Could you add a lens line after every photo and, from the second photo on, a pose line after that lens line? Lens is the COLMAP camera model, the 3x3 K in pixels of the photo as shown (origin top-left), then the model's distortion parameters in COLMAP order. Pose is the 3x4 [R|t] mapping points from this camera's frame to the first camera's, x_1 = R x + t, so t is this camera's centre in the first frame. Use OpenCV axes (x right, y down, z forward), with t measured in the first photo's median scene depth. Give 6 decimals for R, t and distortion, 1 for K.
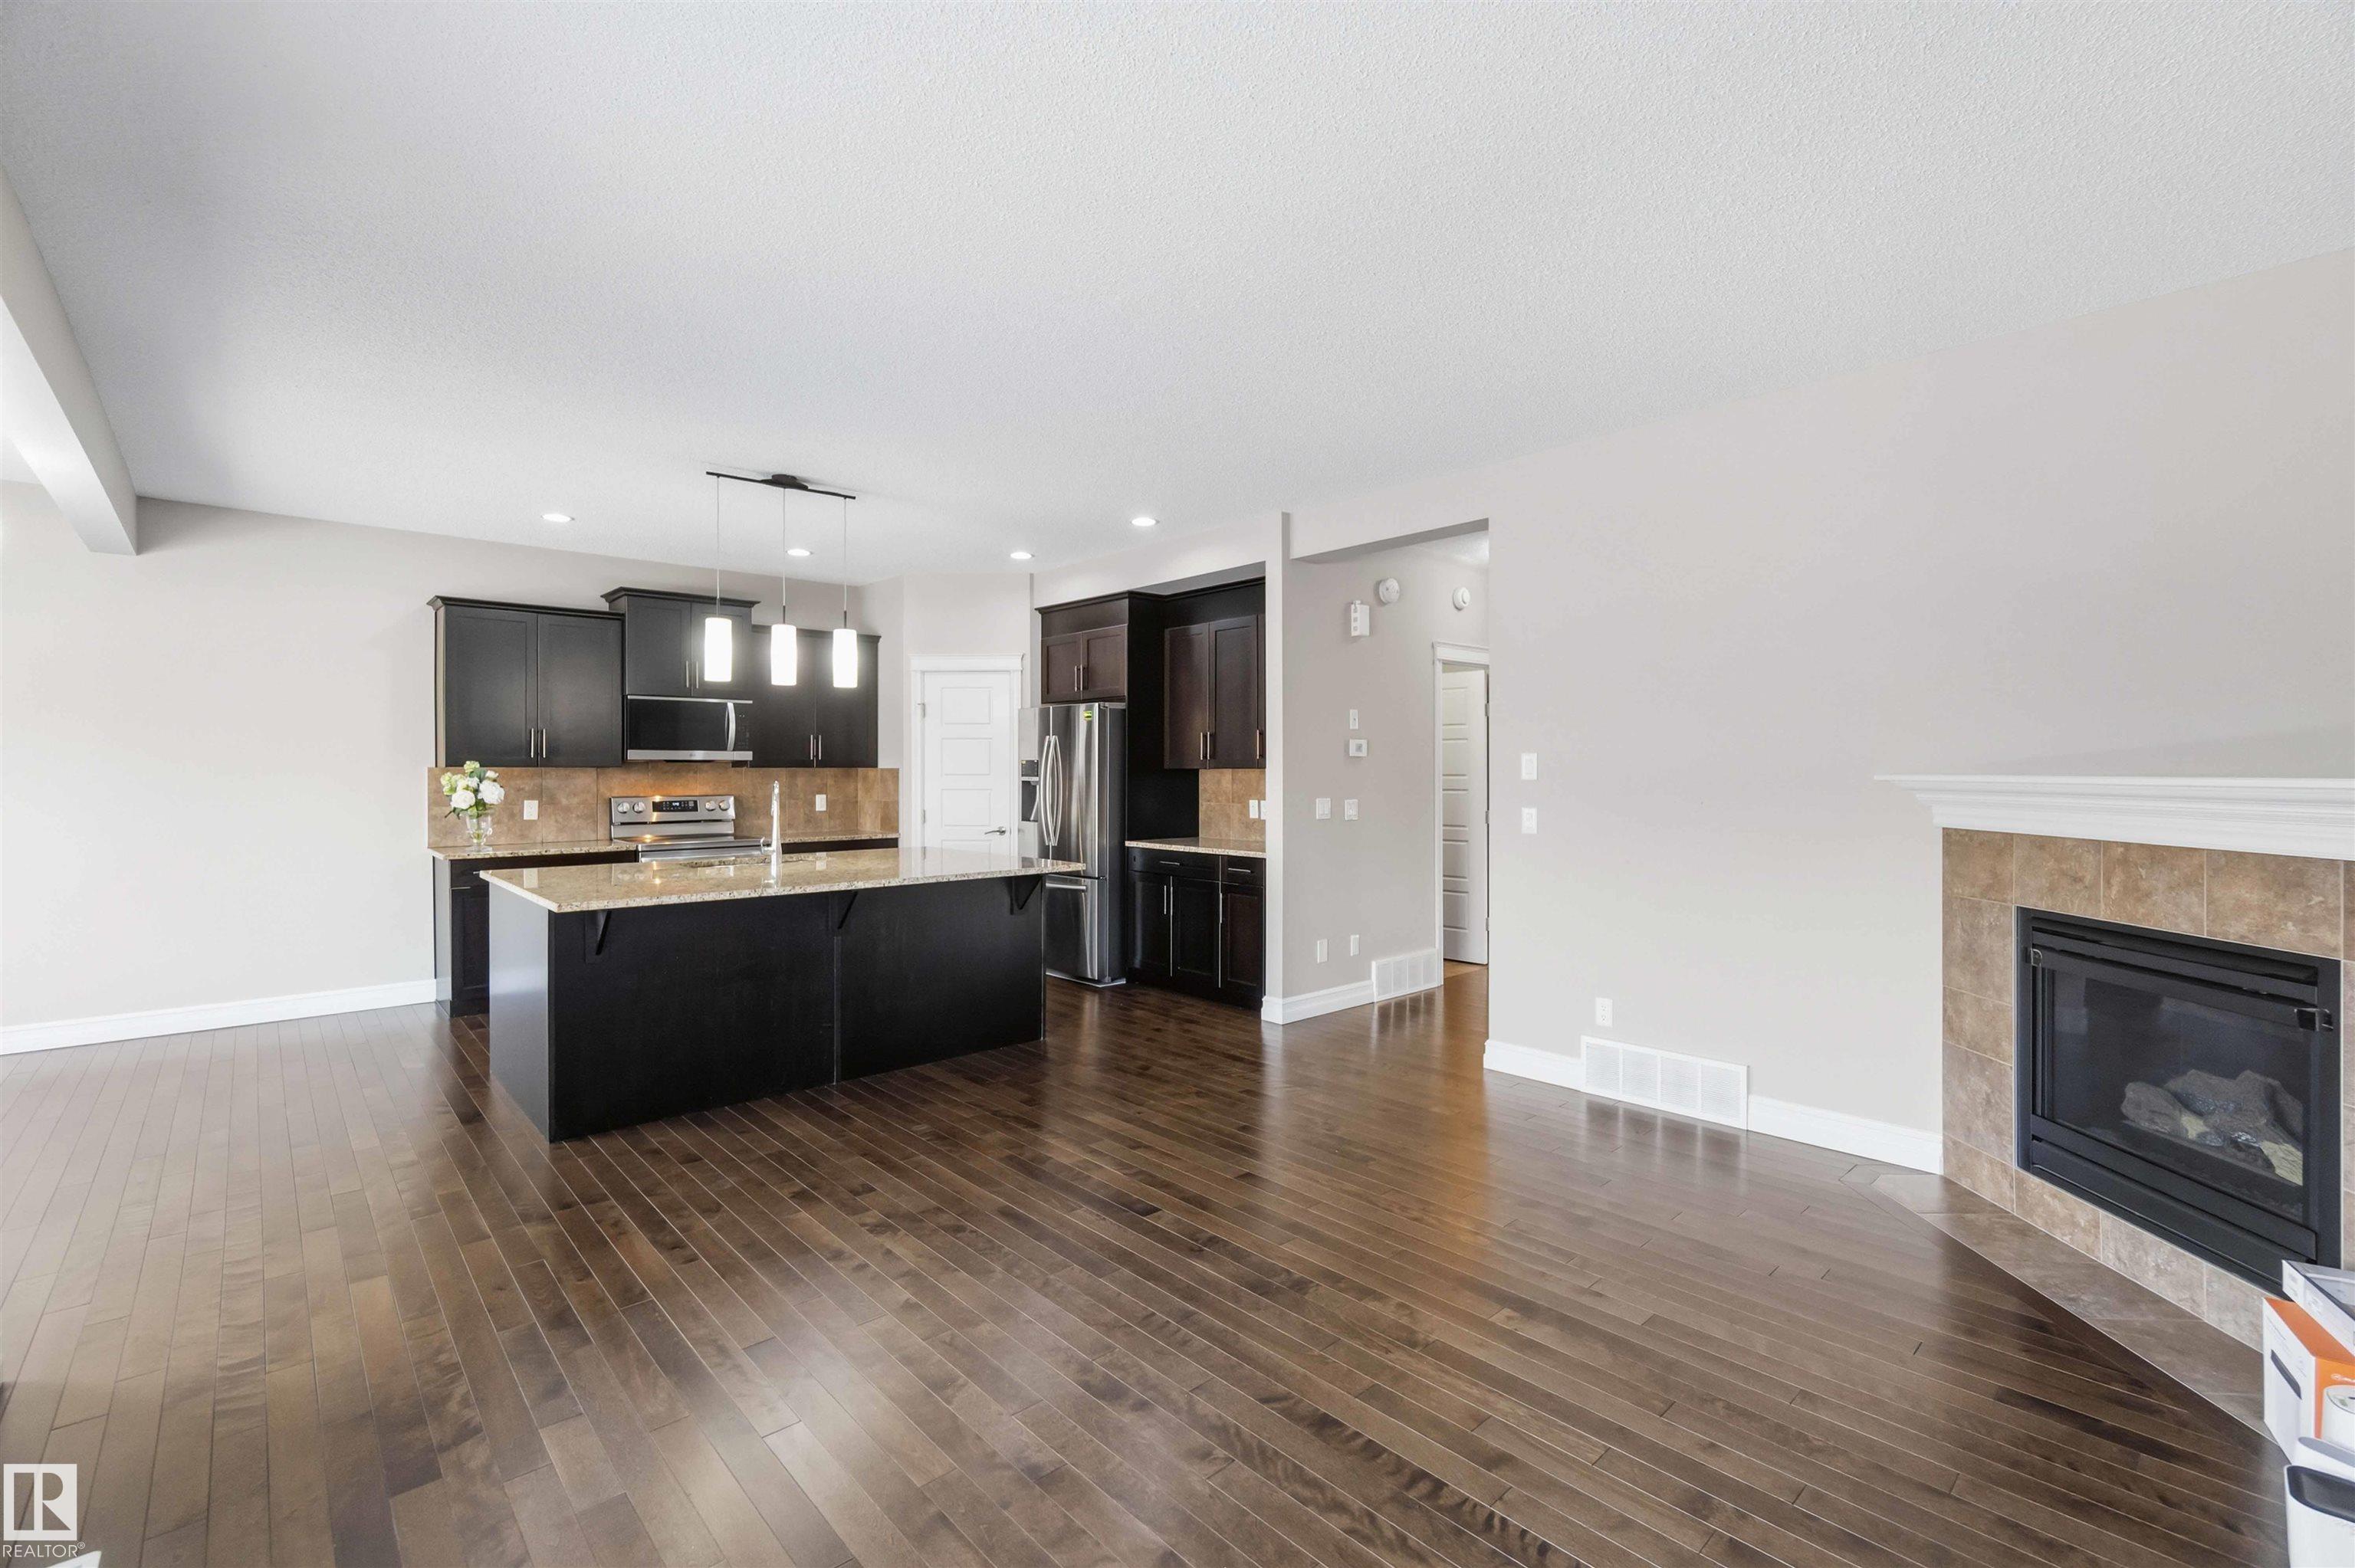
lens RADIAL K [[1024.3, 0, 1183.9], [0, 1024.3, 763.4], [0, 0, 1]] dist [0.000590, 0.000694]
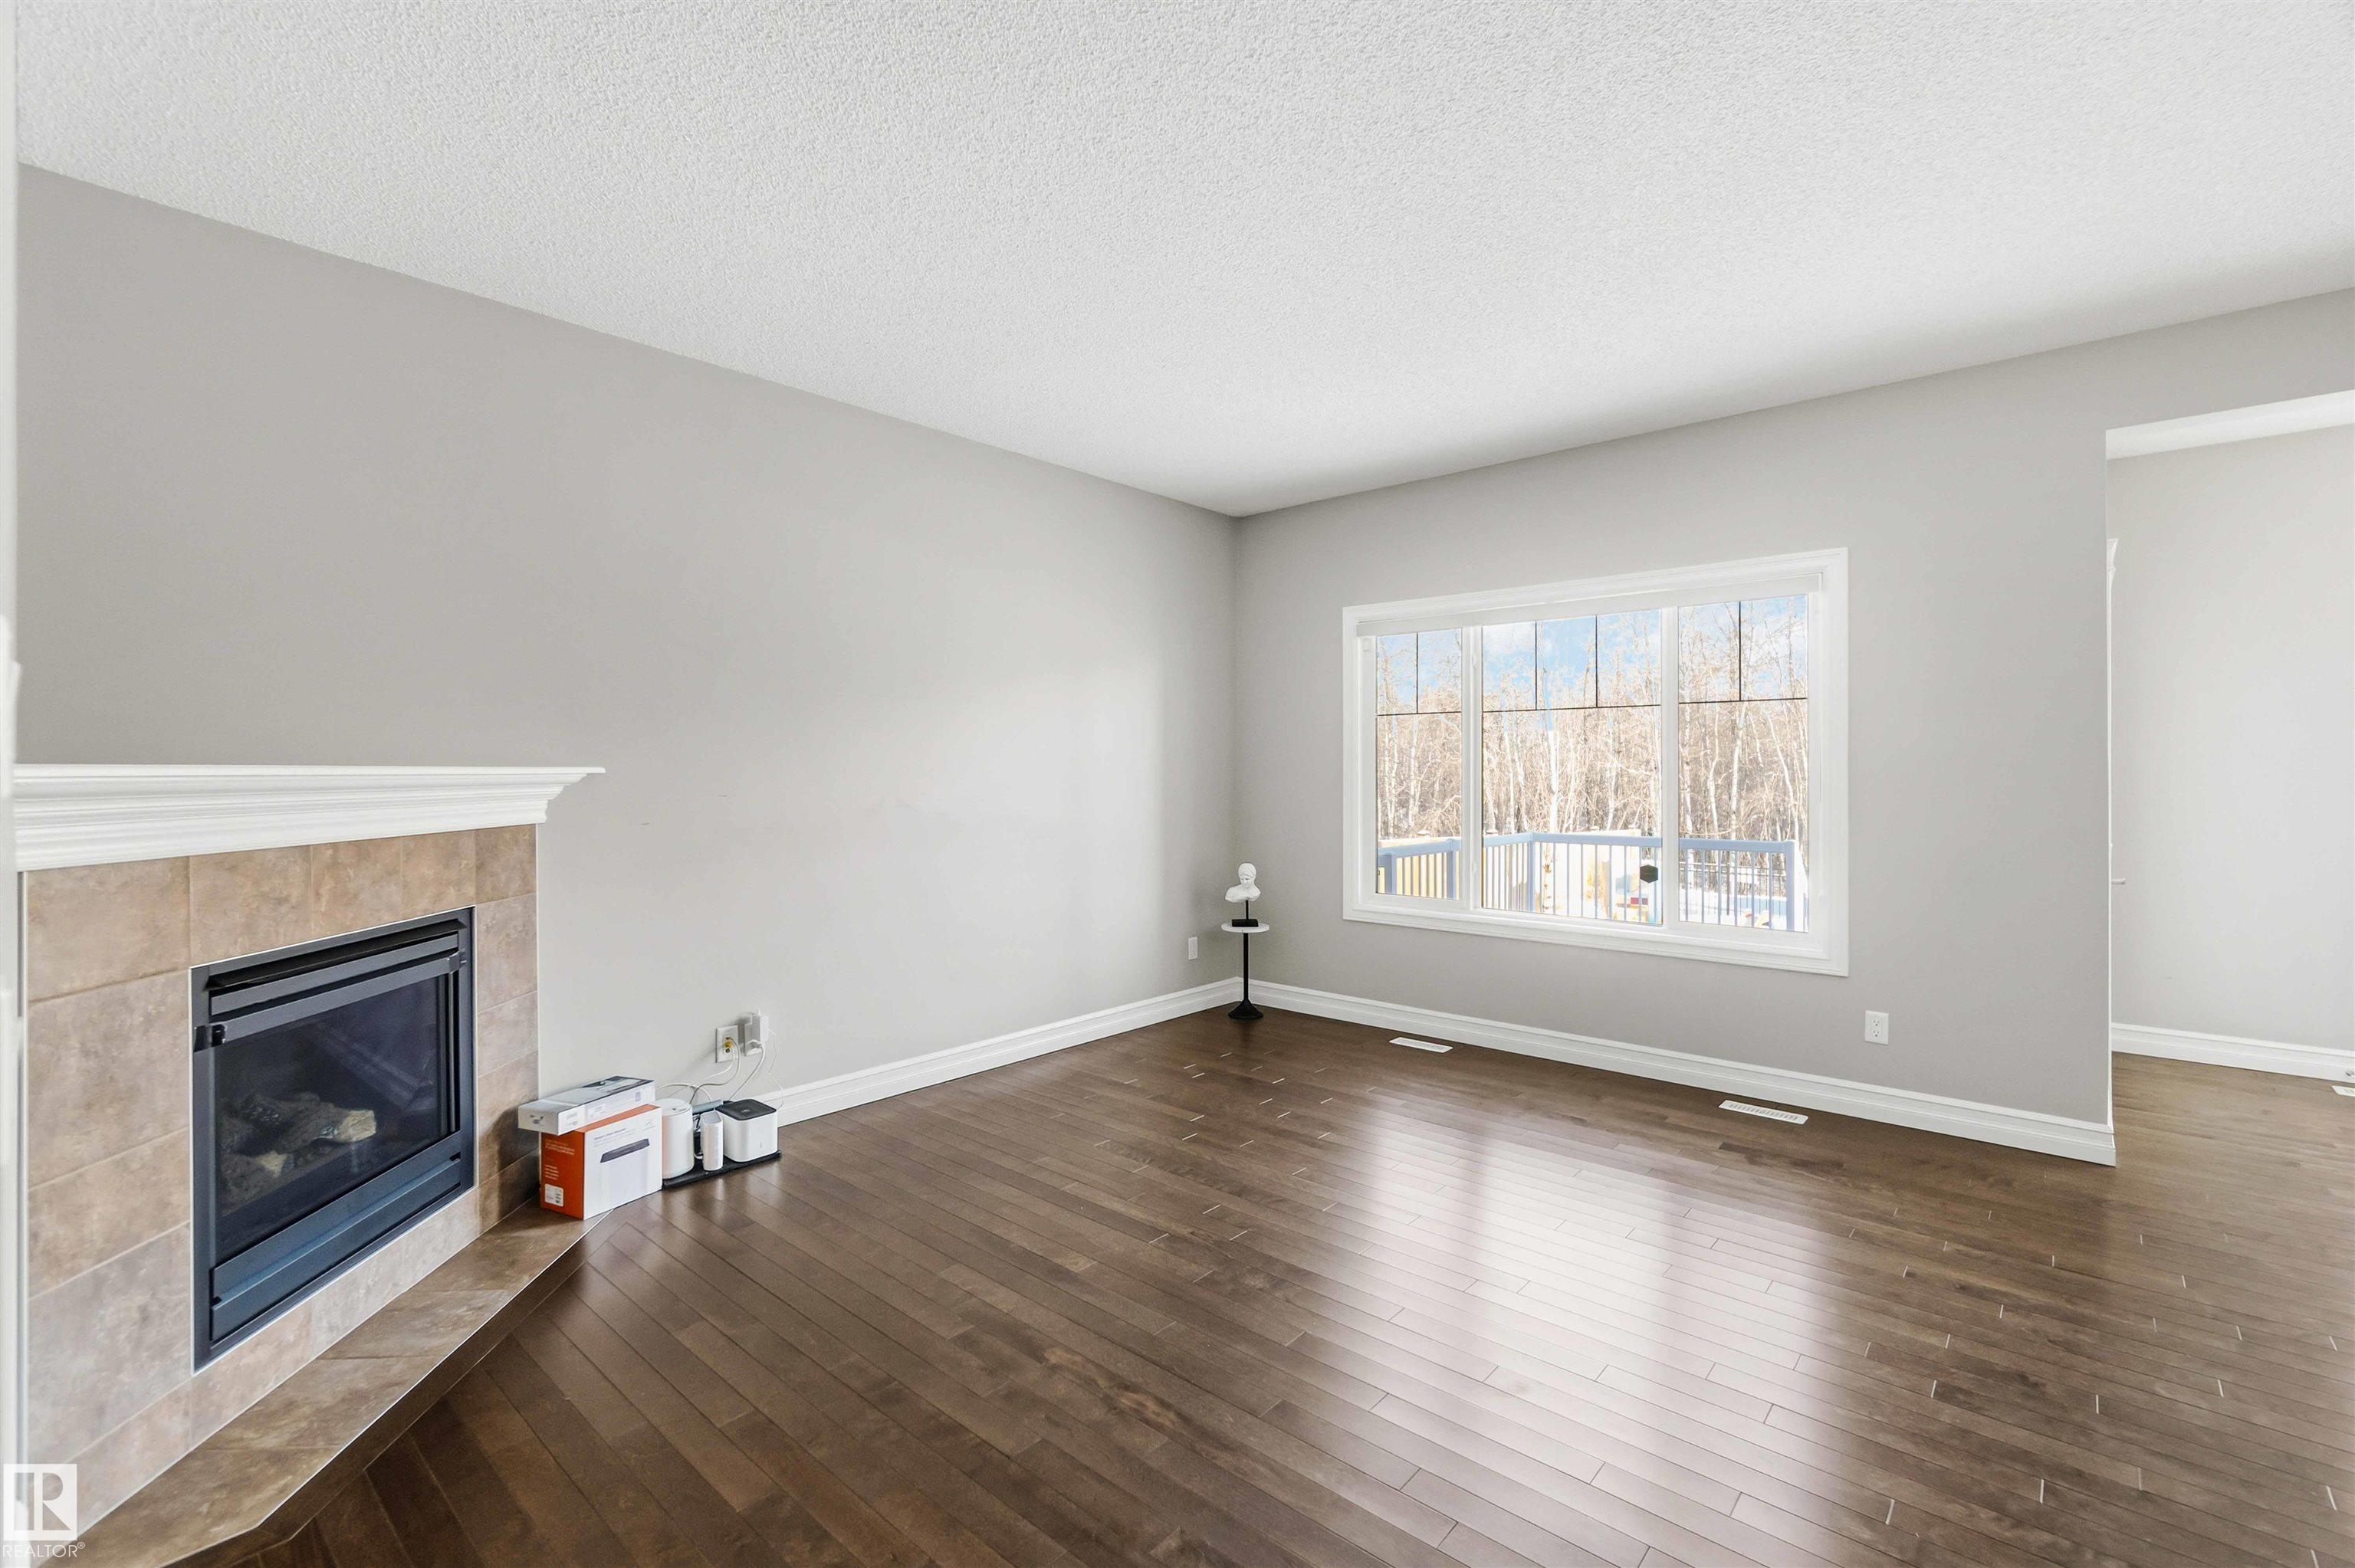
lens RADIAL K [[1024.3, 0, 1183.9], [0, 1024.3, 763.4], [0, 0, 1]] dist [0.000590, 0.000694]
pose [[-0.993403, 0.004183, -0.114602, 0.203317], [0.005679, 0.999903, -0.012730, 0.016858], [0.114538, -0.013297, -0.993330, 1.314298]]
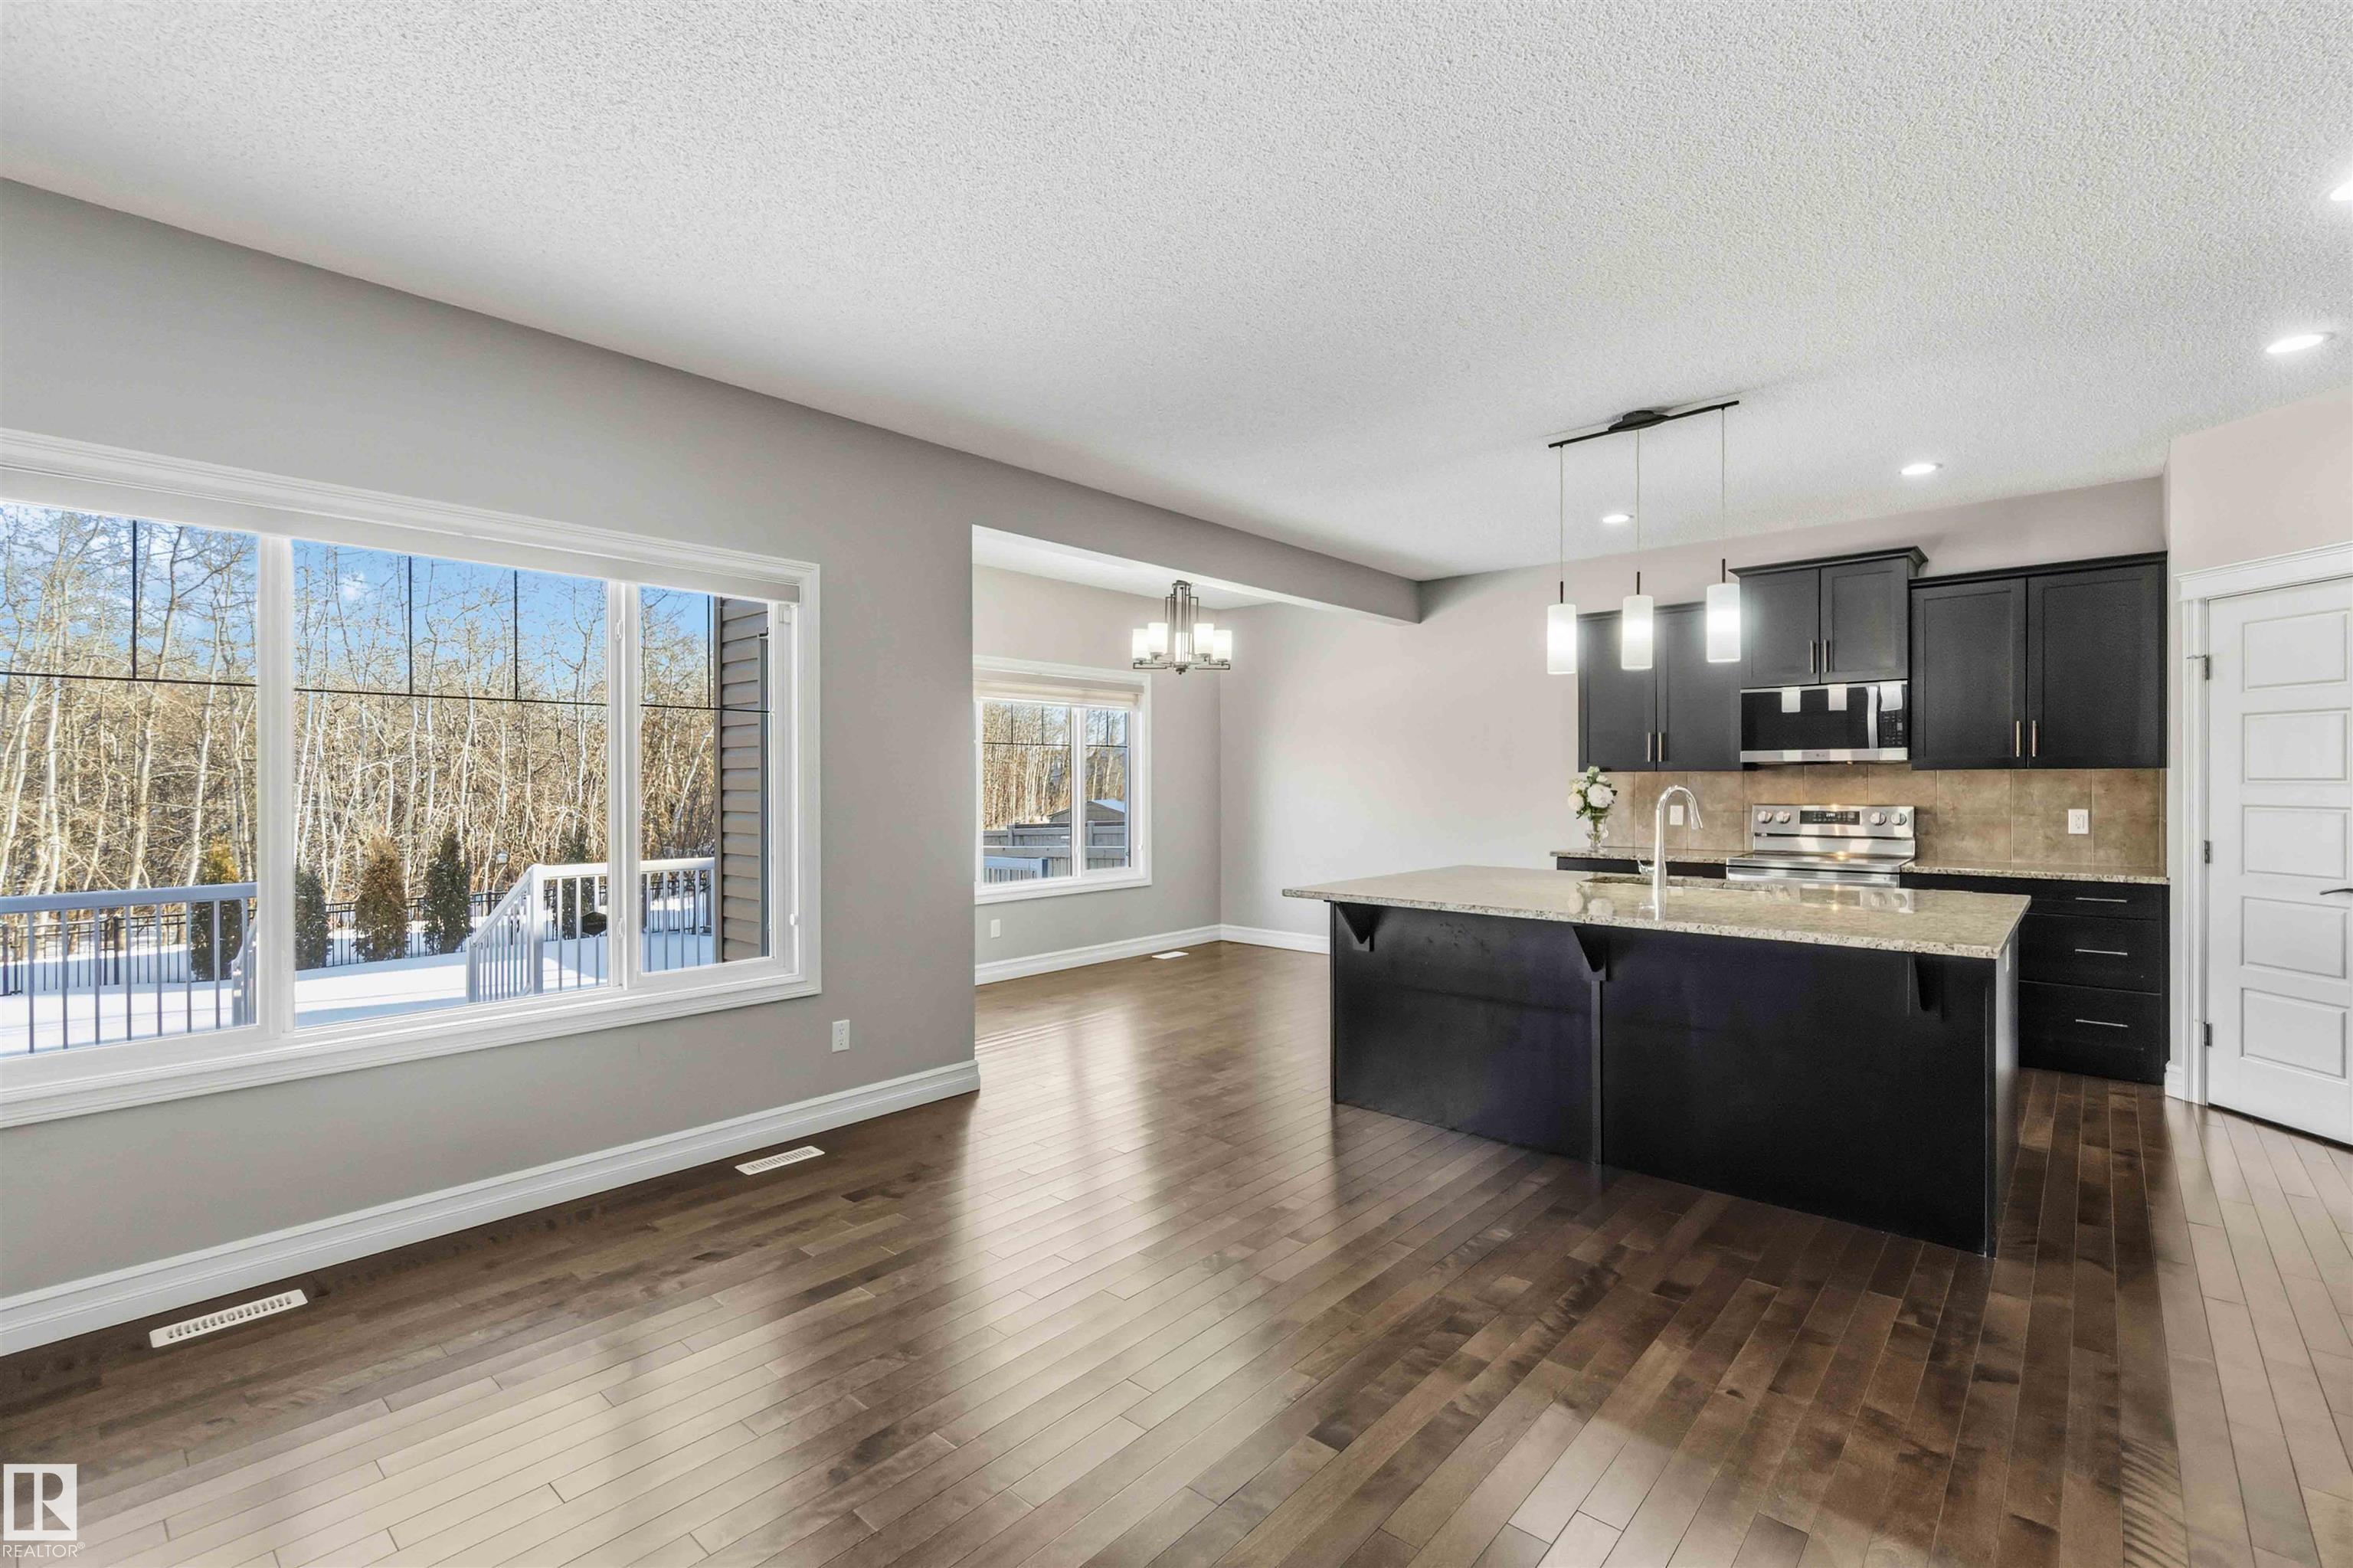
lens RADIAL K [[1042.9, 0, 1153.8], [0, 1042.9, 780.0], [0, 0, 1]] dist [-0.003725, -0.000218]
pose [[0.098478, 0.000781, -0.995139, 0.487302], [0.010542, 0.999943, 0.001828, 0.007452], [0.995083, -0.010670, 0.098464, 0.644778]]
